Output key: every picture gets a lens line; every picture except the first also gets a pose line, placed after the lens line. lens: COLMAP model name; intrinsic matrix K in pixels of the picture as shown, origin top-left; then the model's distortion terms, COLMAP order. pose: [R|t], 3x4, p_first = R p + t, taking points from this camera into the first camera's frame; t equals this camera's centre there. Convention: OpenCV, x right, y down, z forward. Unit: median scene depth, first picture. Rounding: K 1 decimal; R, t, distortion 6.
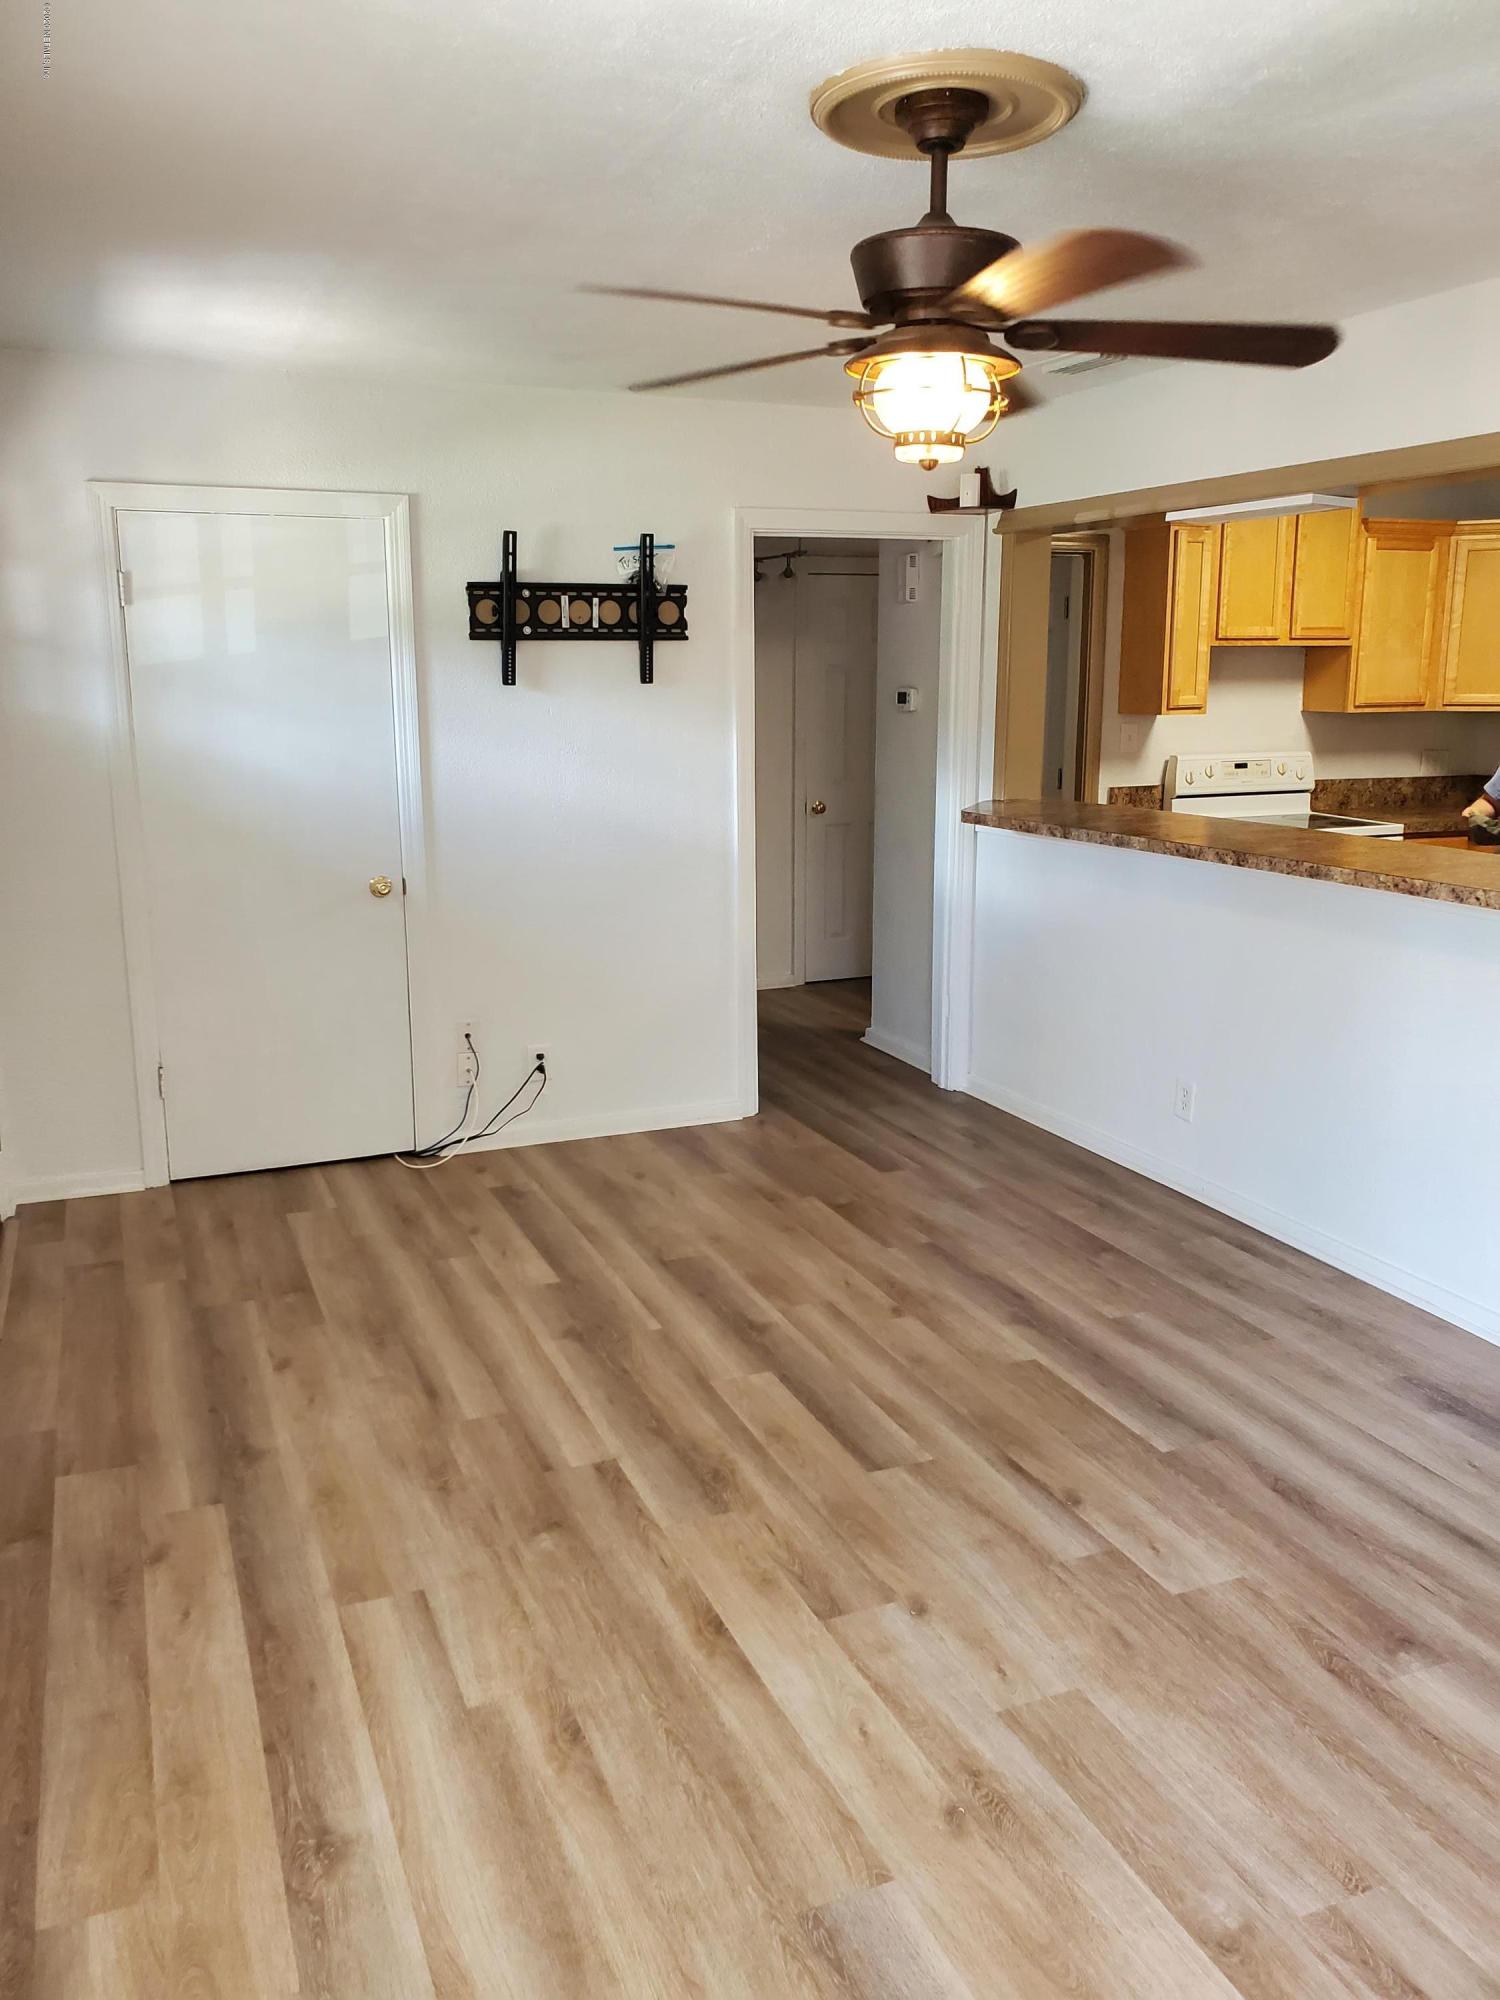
lens RADIAL K [[1549.3, 0, 744.2], [0, 1549.3, 997.7], [0, 0, 1]] dist [0.023478, -0.014617]
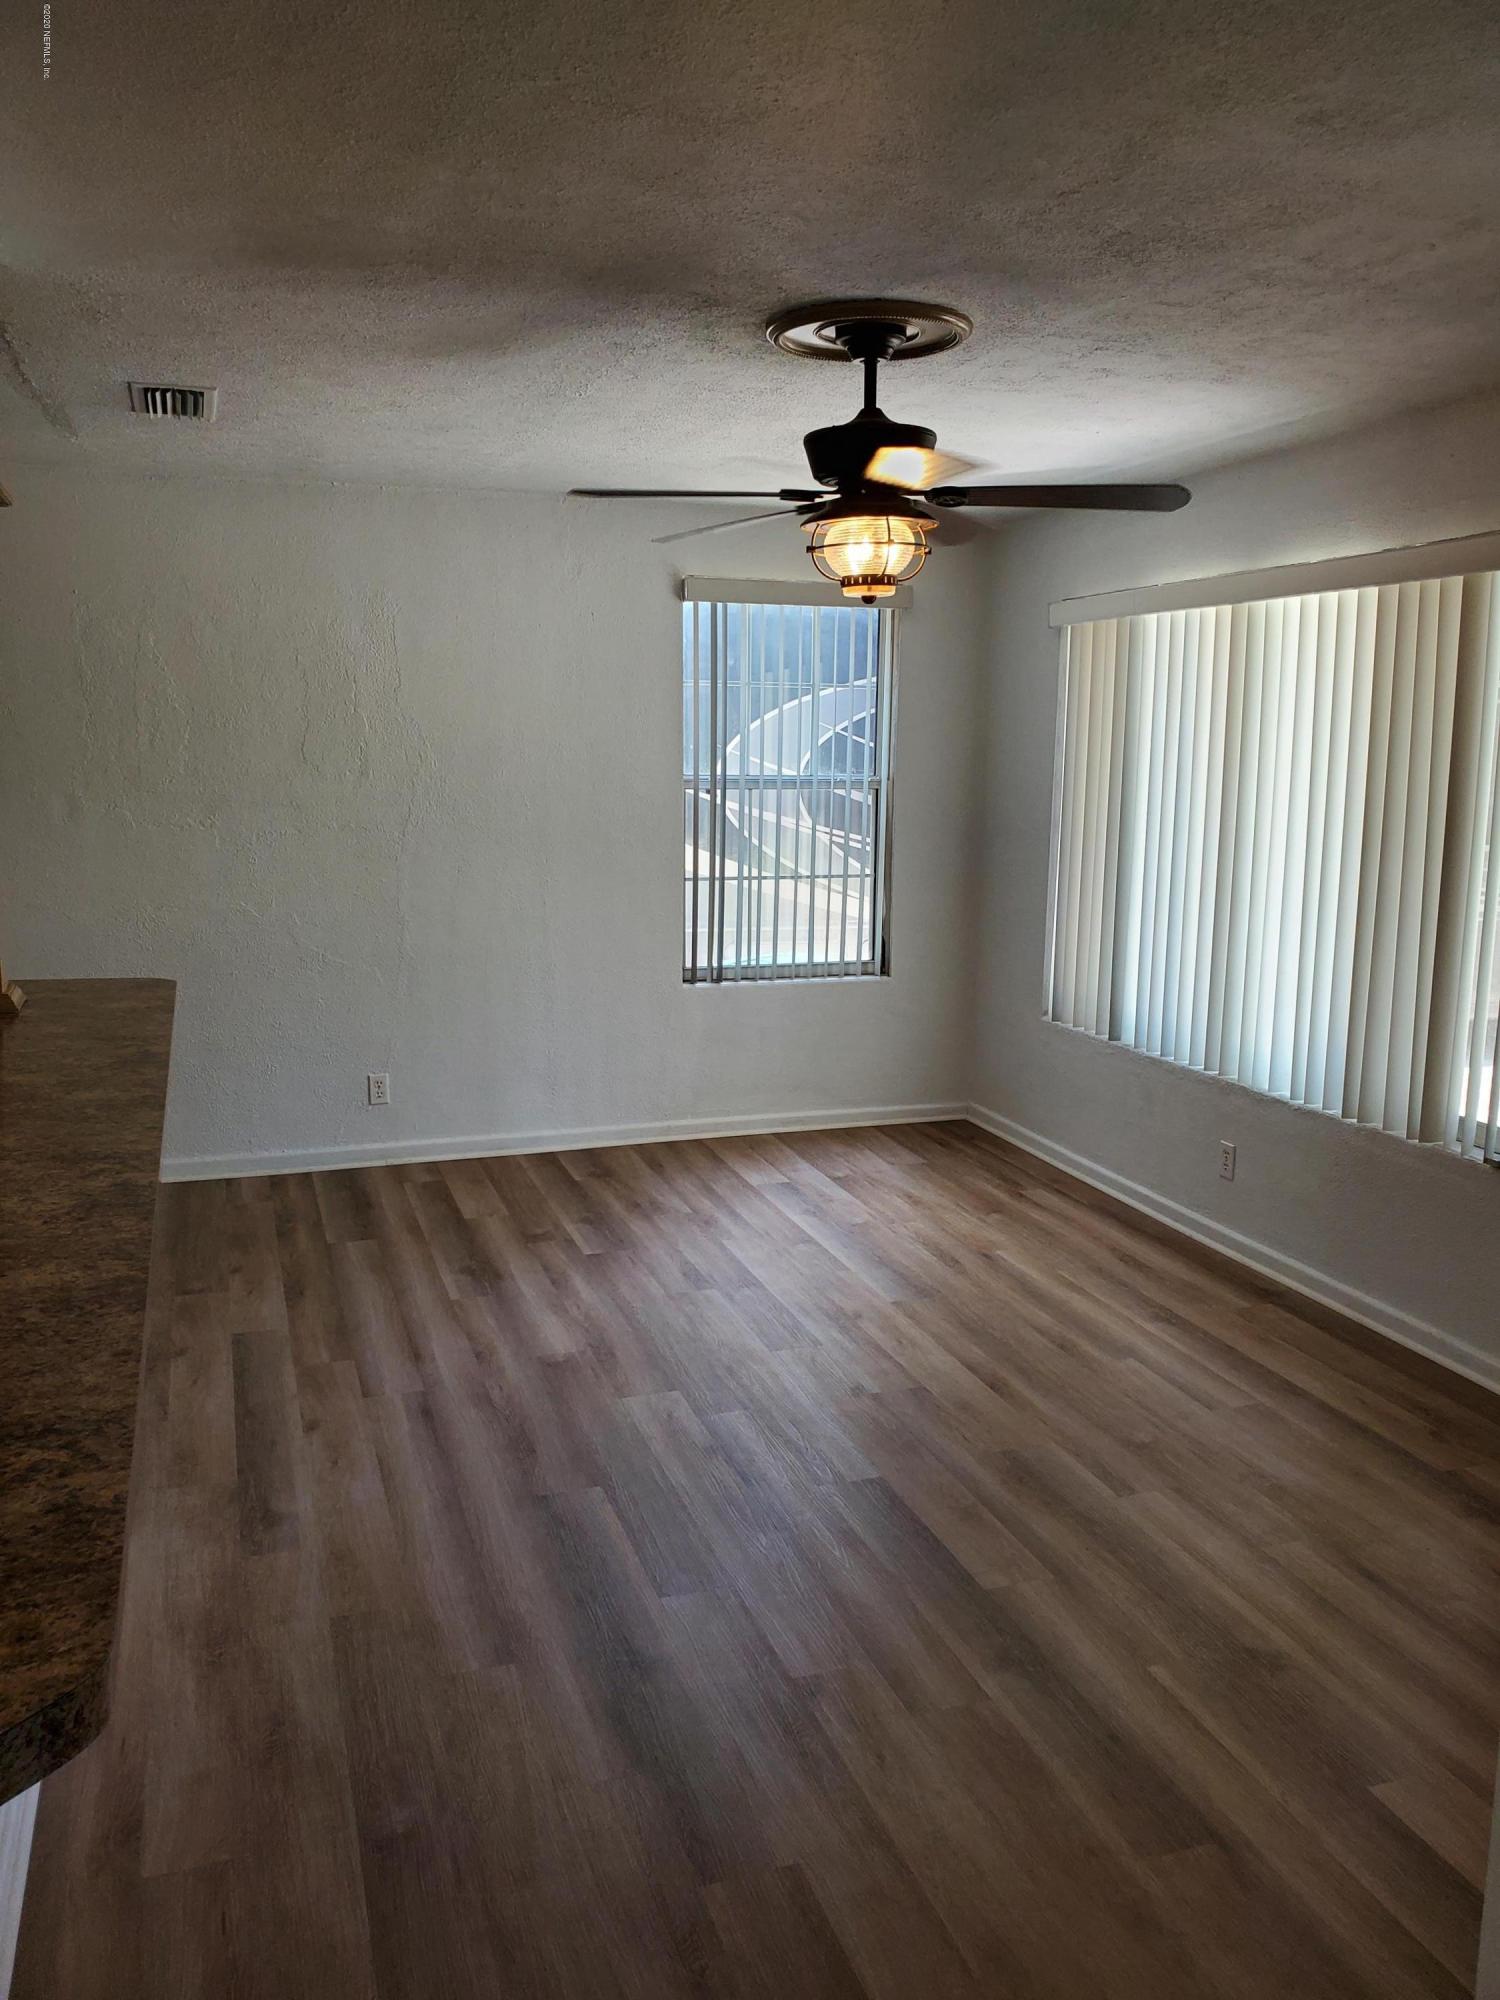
lens RADIAL K [[1549.3, 0, 757.4], [0, 1549.3, 988.2], [0, 0, 1]] dist [0.023478, -0.014617]
pose [[-0.998334, -0.015830, 0.055486, 0.093814], [0.005096, 0.933686, 0.358057, -0.347052], [-0.057474, 0.357743, -0.932050, 1.598561]]
